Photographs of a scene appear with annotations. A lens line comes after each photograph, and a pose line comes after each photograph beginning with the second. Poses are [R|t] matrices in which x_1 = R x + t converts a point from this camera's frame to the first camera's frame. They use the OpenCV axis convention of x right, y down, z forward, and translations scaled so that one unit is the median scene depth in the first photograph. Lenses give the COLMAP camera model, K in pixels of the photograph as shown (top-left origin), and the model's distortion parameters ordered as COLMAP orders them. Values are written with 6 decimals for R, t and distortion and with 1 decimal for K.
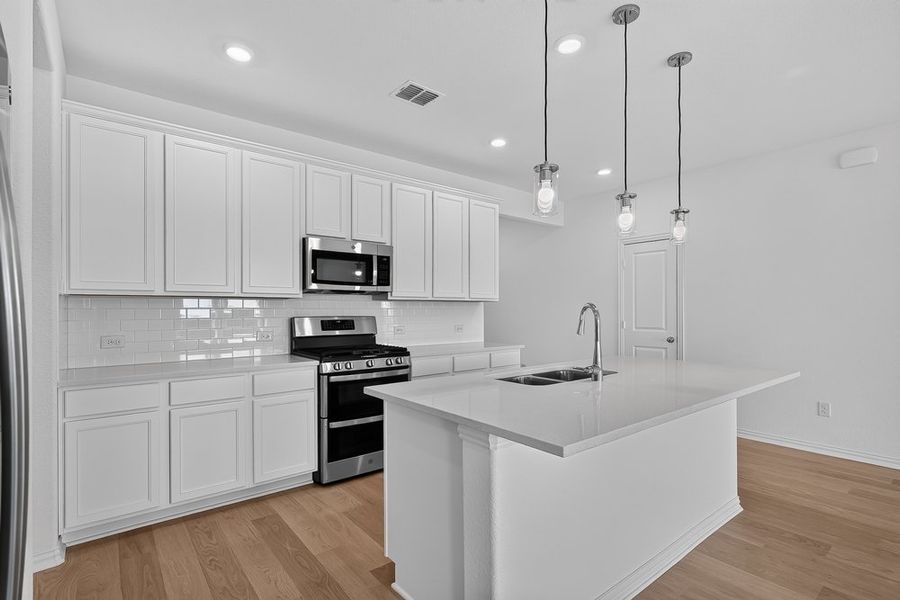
lens RADIAL K [[424.8, 0, 451.6], [0, 424.8, 306.5], [0, 0, 1]] dist [-0.003018, -0.000426]
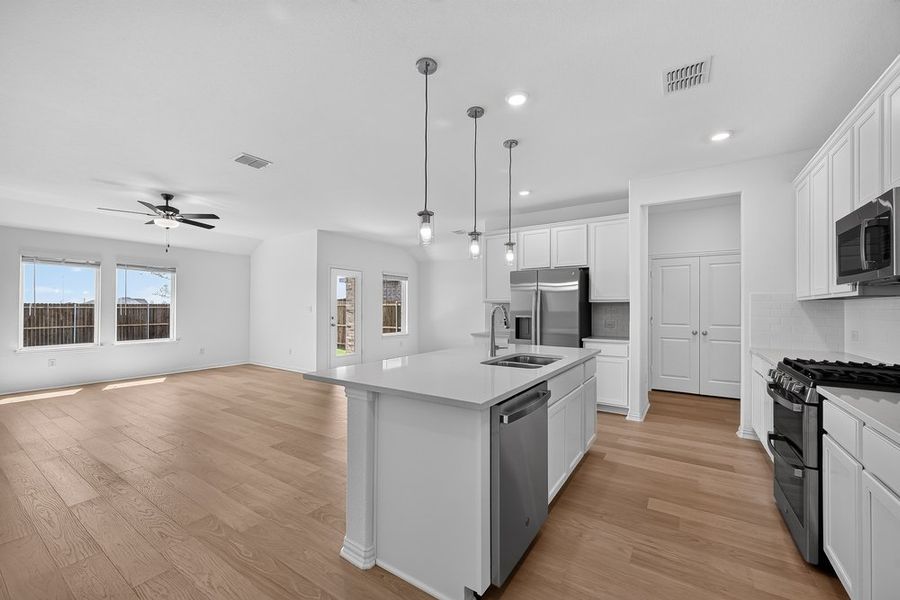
lens RADIAL K [[360.5, 0, 448.0], [0, 360.5, 305.8], [0, 0, 1]] dist [0.000255, 0.000046]
pose [[-0.954802, -0.002956, -0.297227, 0.774880], [0.000229, 0.999943, -0.010682, 0.007262], [0.297241, -0.010268, -0.954747, 1.921795]]
